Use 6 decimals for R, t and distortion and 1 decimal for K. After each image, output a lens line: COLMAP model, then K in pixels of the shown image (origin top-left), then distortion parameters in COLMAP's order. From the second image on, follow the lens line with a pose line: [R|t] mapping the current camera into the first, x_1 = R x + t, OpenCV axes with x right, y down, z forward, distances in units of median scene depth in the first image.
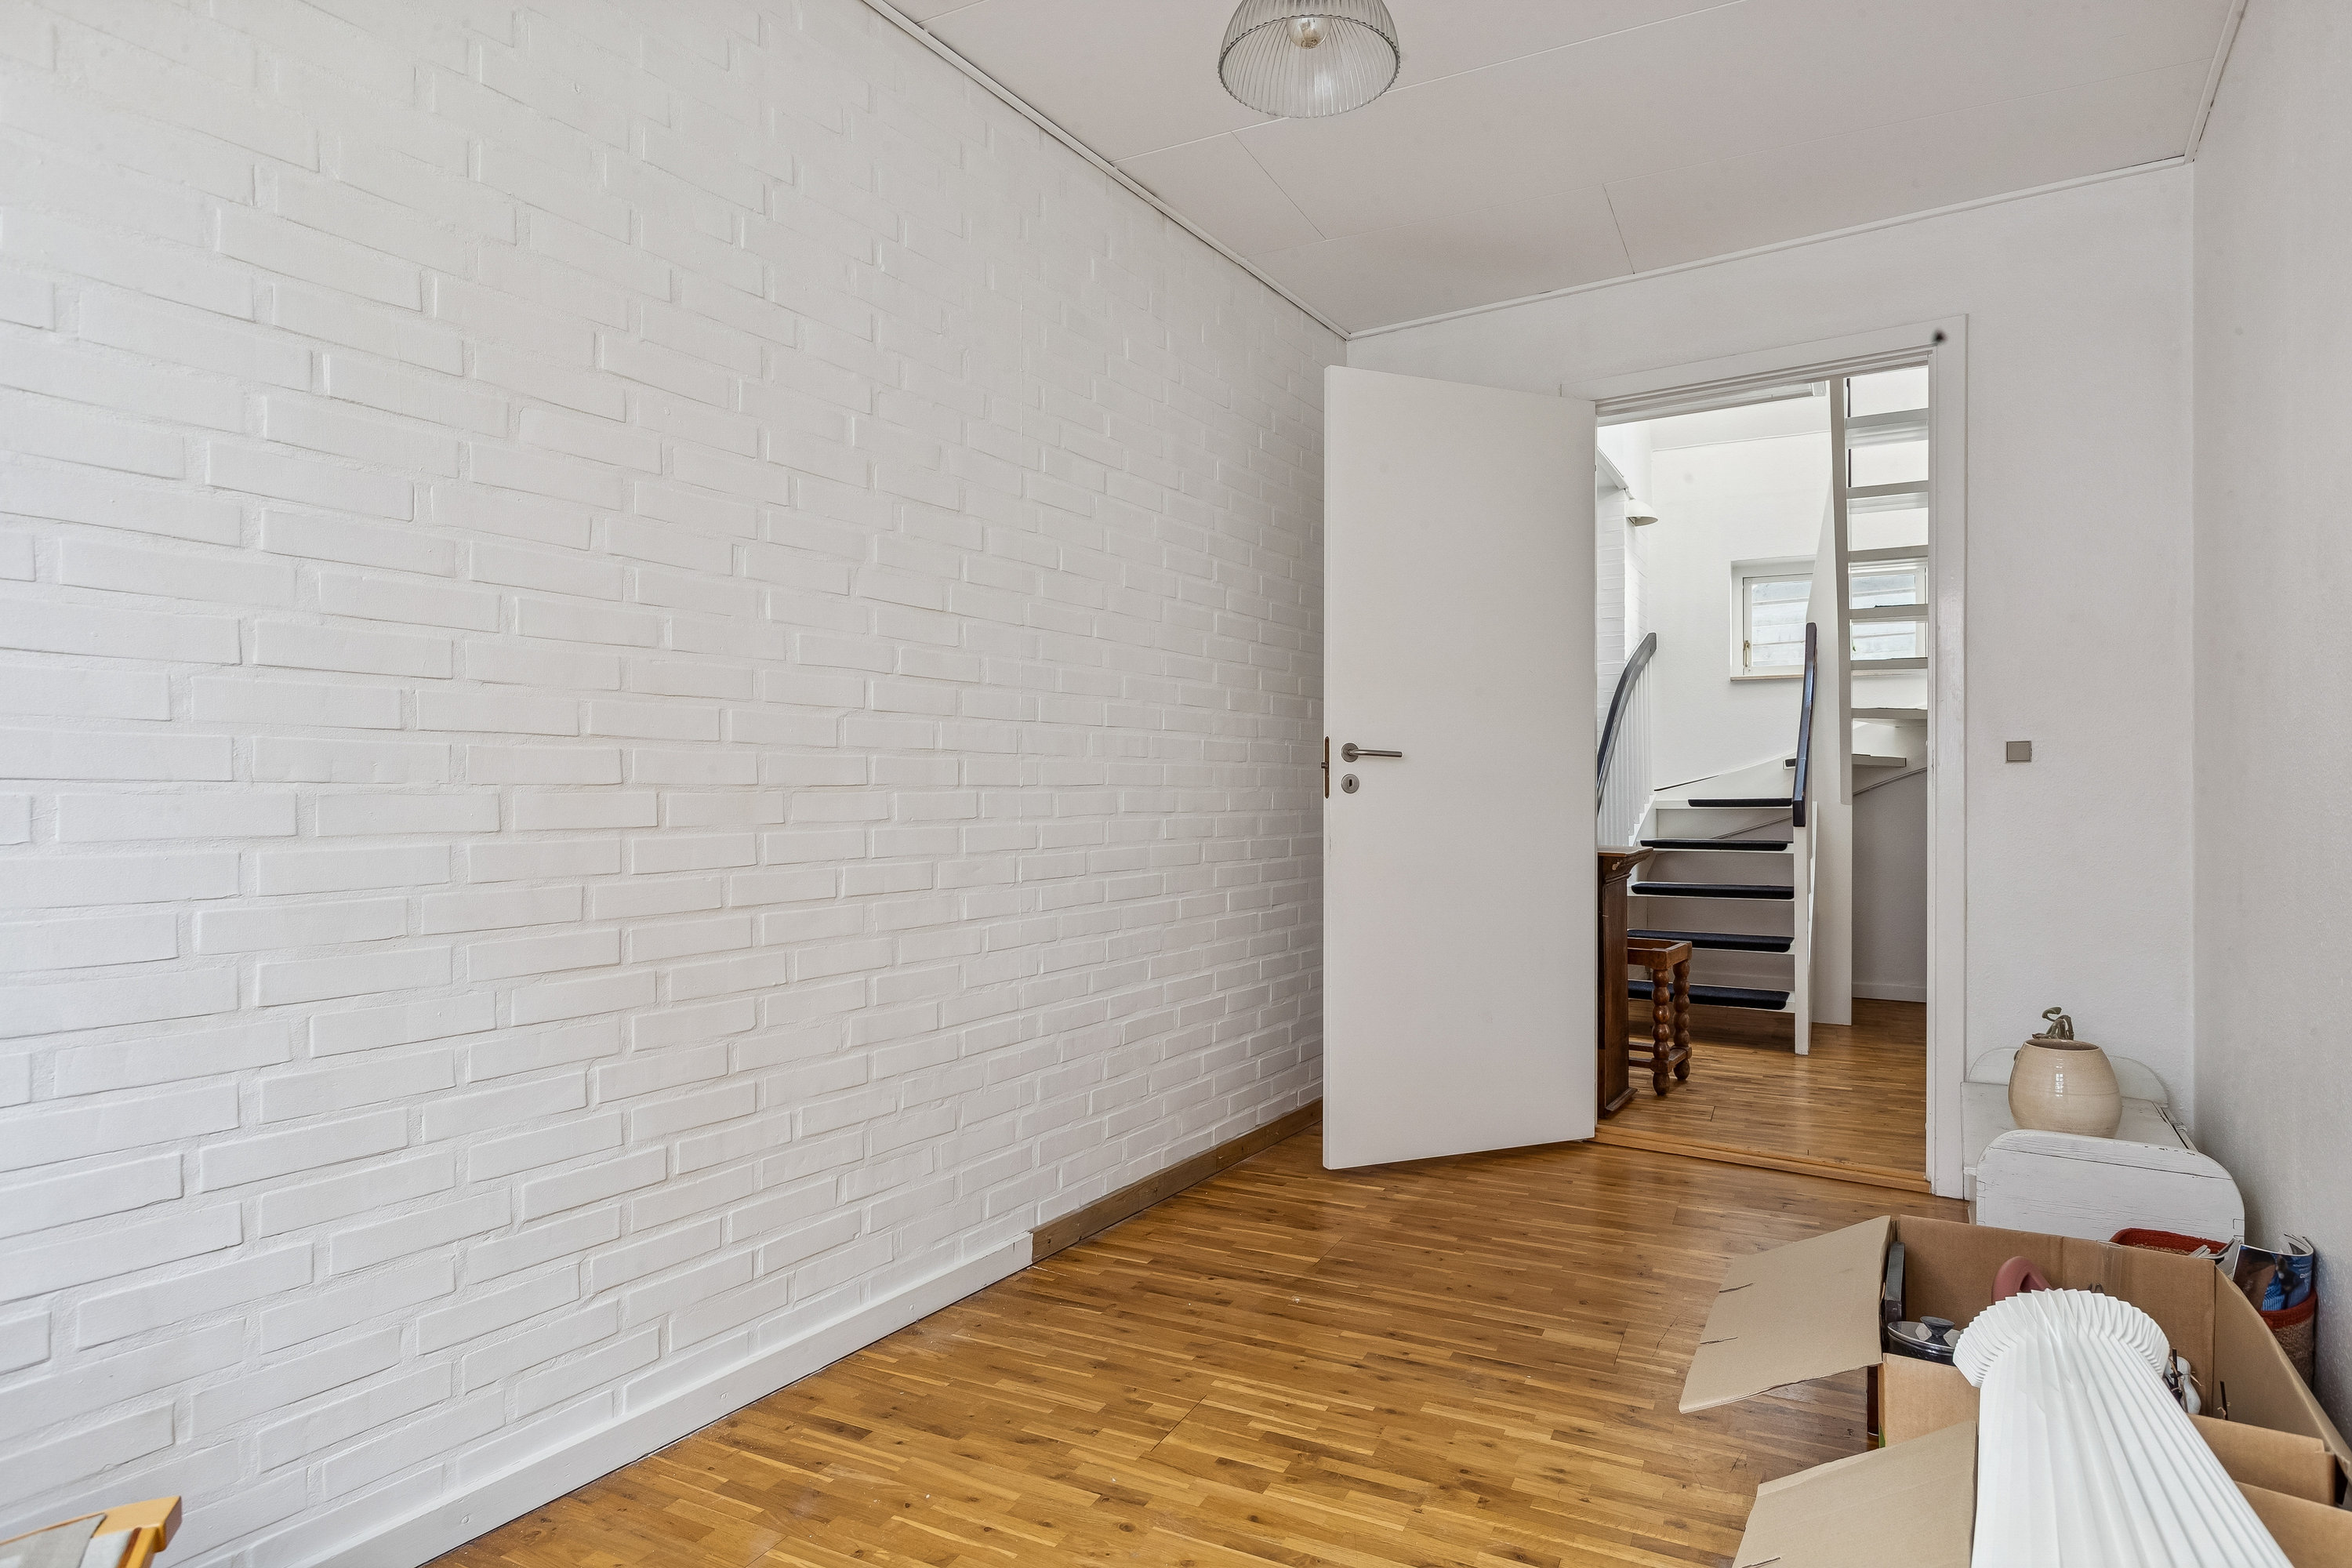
lens RADIAL K [[1269.4, 0, 1183.4], [0, 1269.4, 780.5], [0, 0, 1]] dist [0.012858, 0.000250]
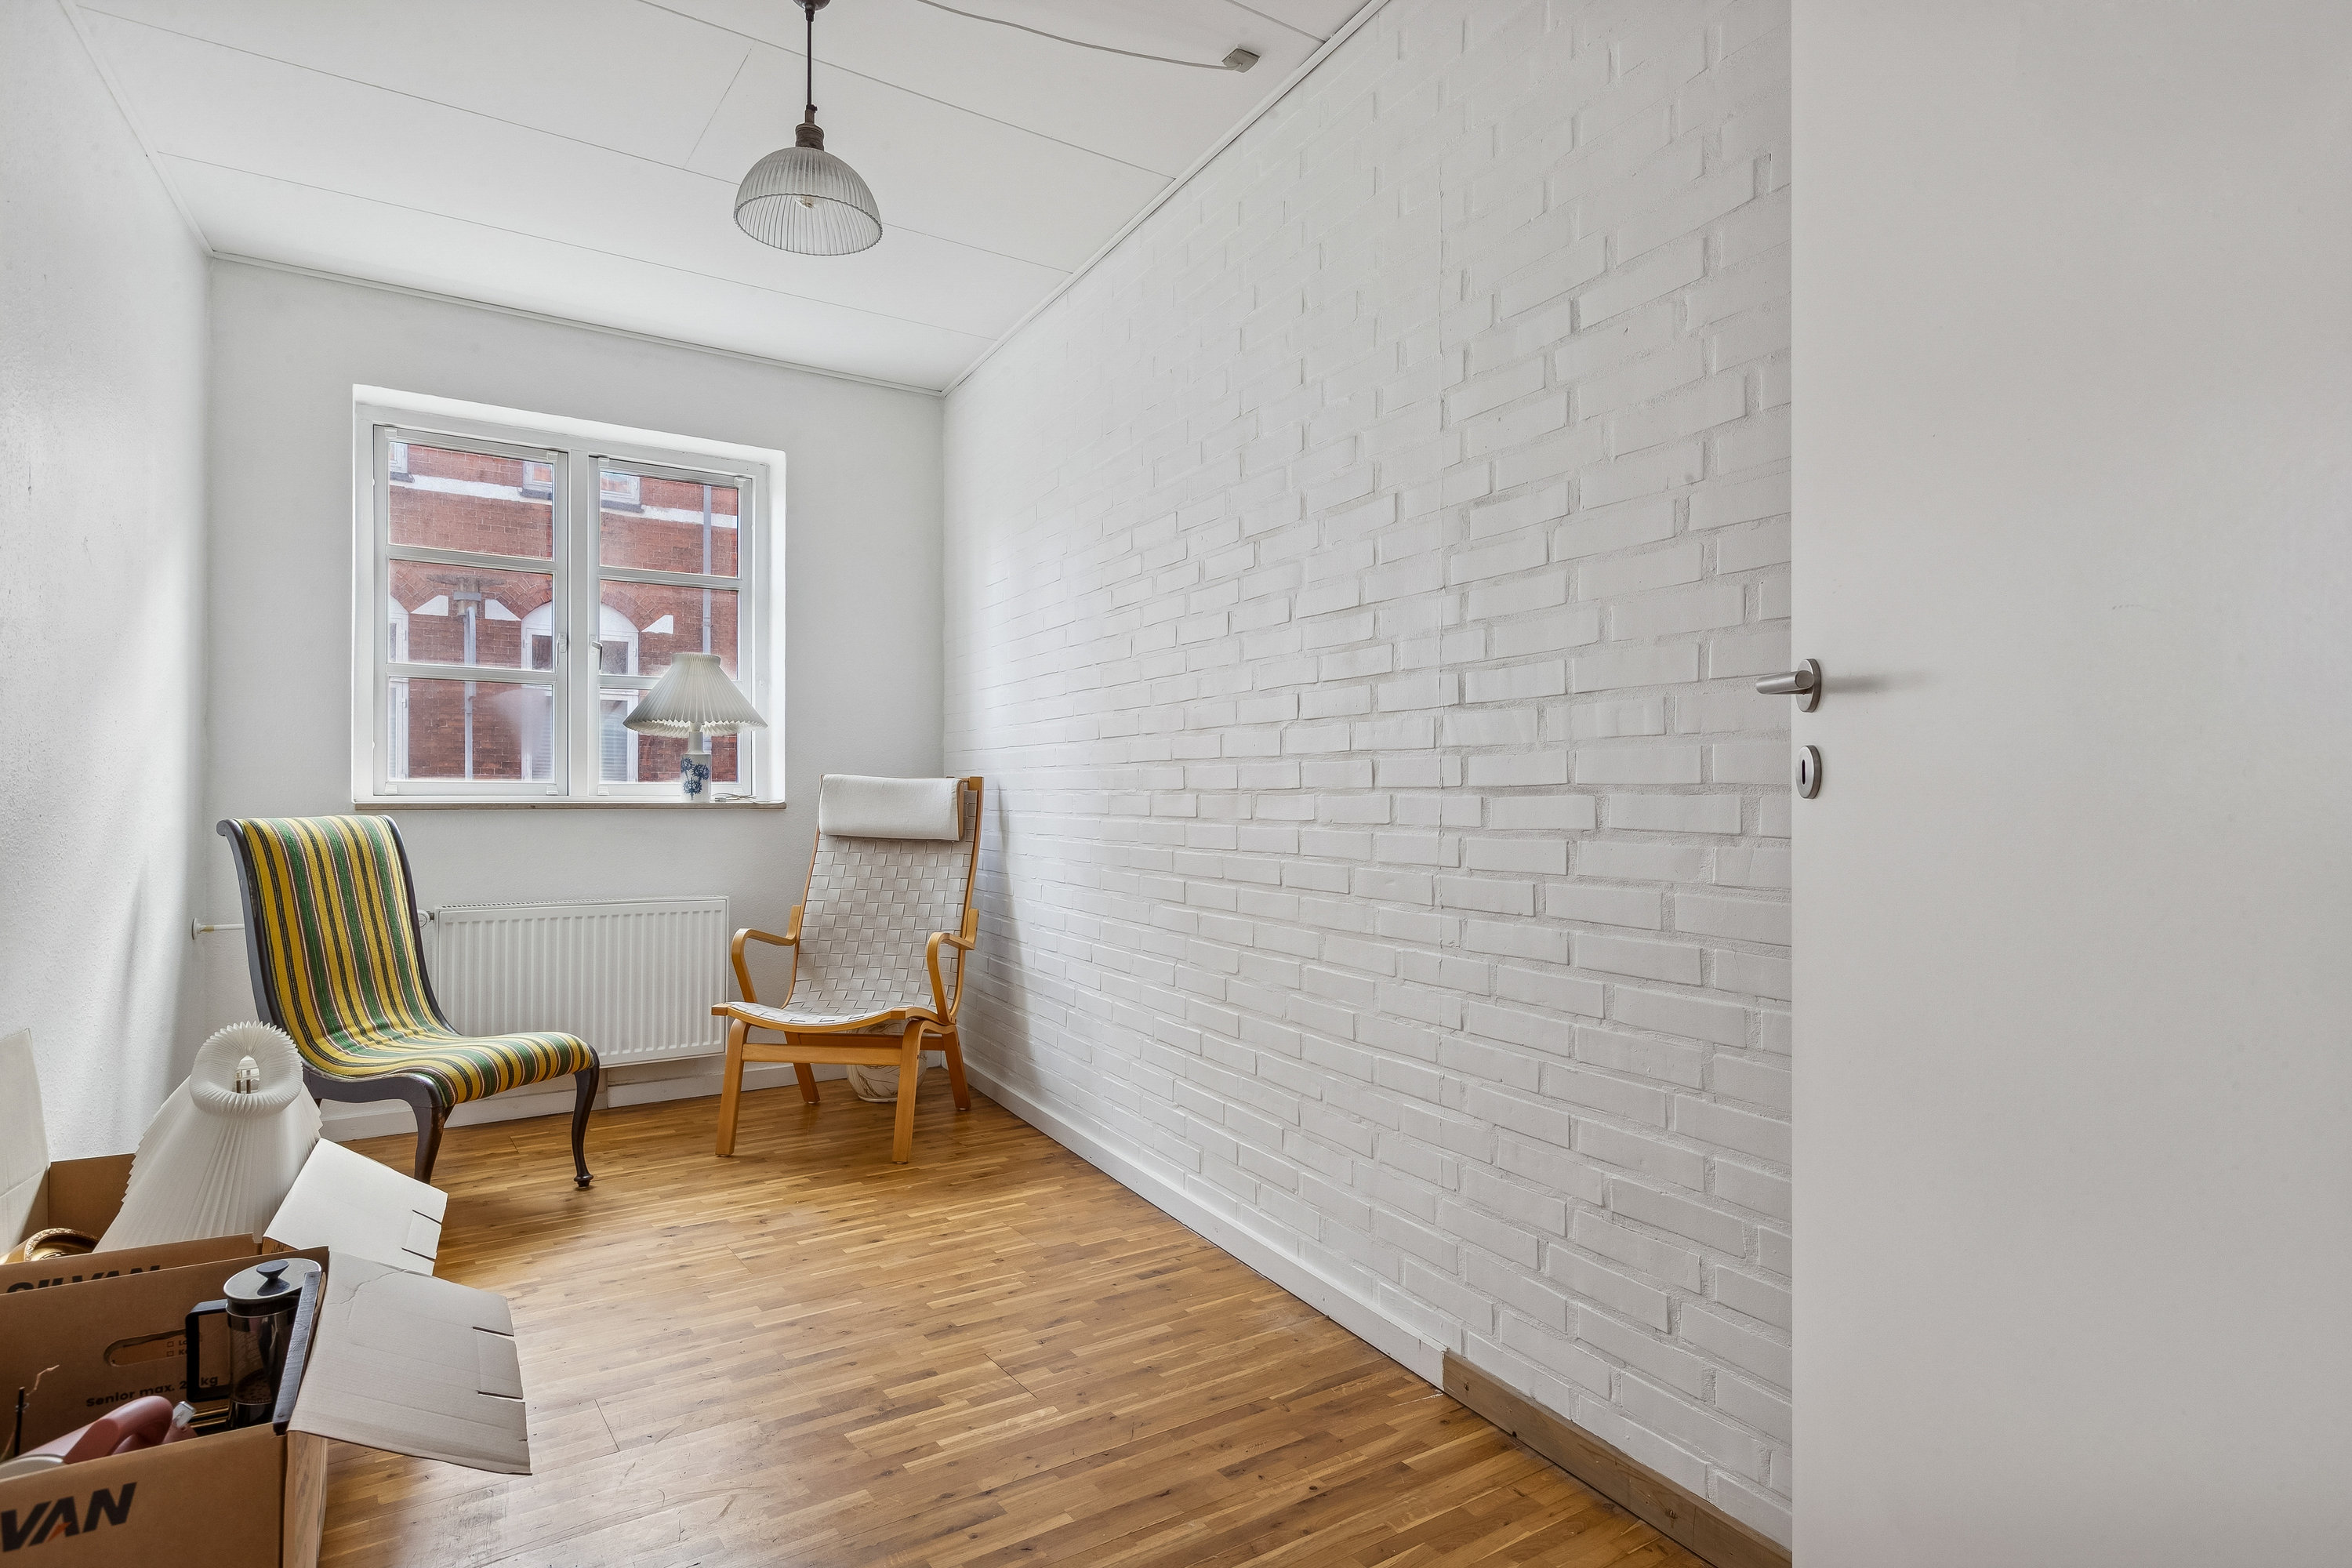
lens RADIAL K [[1269.4, 0, 1182.5], [0, 1269.4, 779.5], [0, 0, 1]] dist [0.012858, 0.000250]
pose [[-0.491643, -0.012992, -0.870700, 0.777836], [0.001661, 0.999873, -0.015858, 0.013107], [0.870795, -0.009243, -0.491559, 1.481382]]
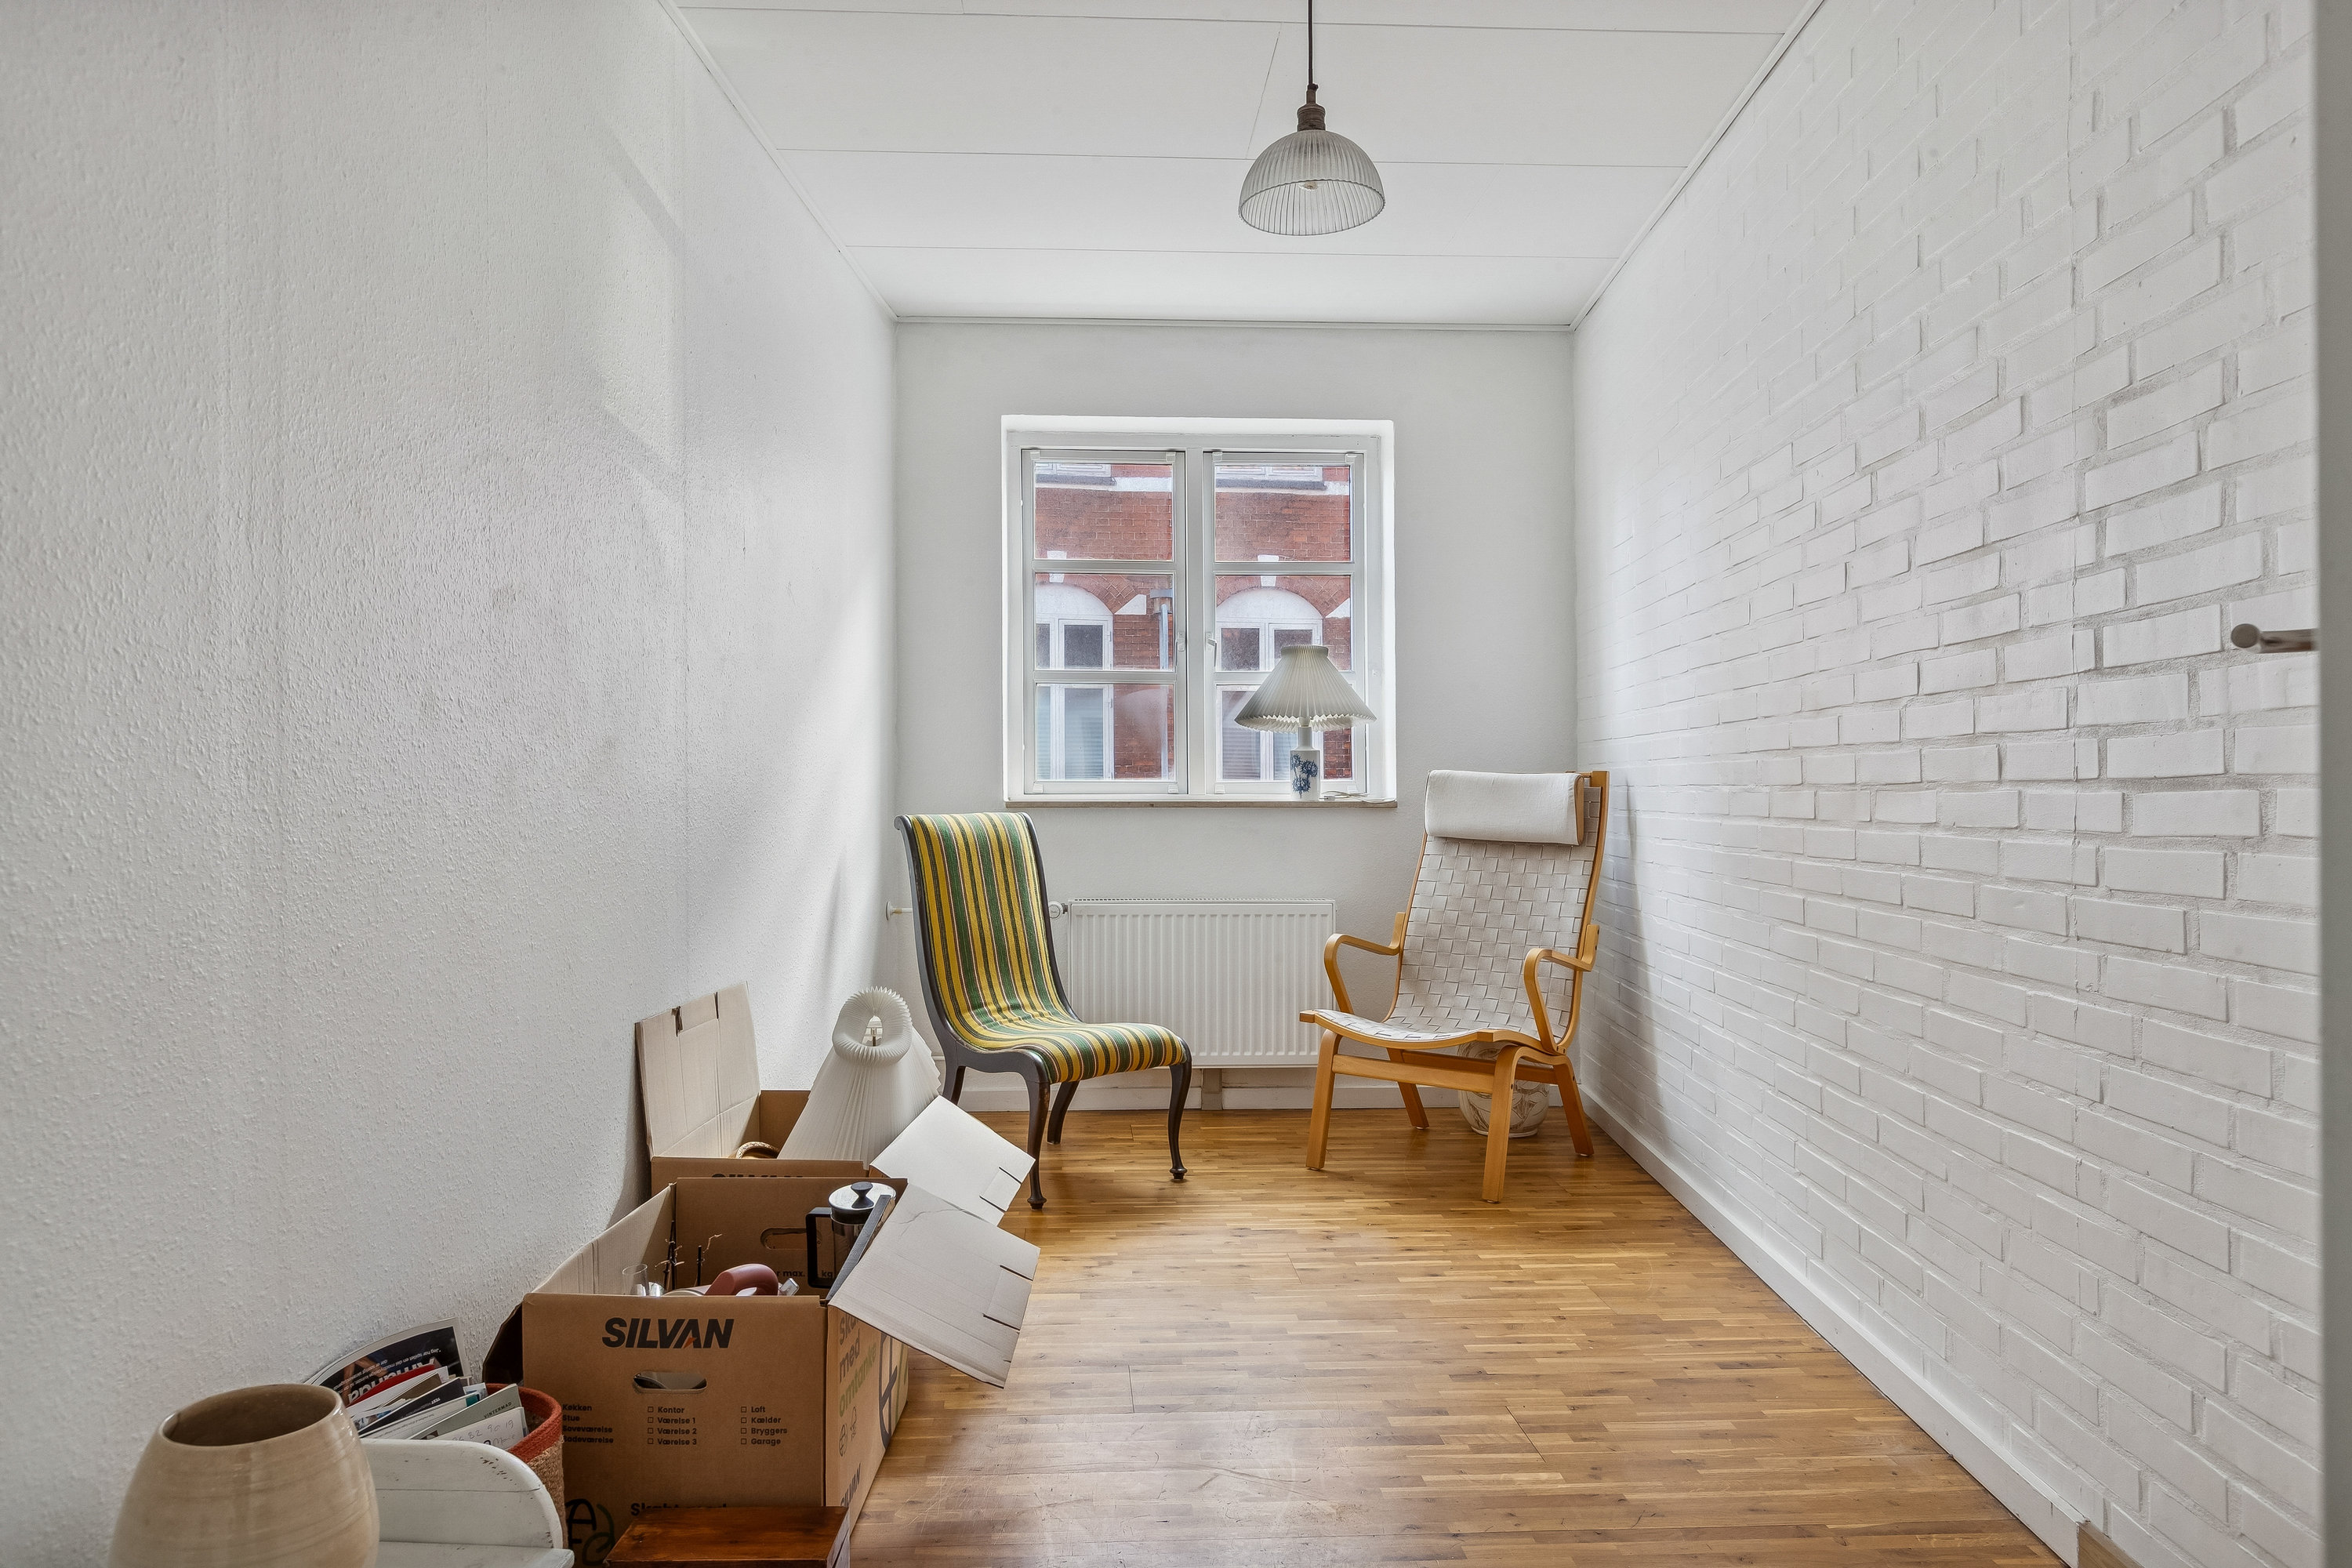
lens RADIAL K [[1504.1, 0, 1156.7], [0, 1504.1, 781.1], [0, 0, 1]] dist [0.009412, -0.001066]
pose [[-0.869264, -0.003815, -0.494333, 0.728961], [0.002757, 0.999917, -0.012563, 0.014111], [0.494340, -0.012284, -0.869182, 1.668868]]
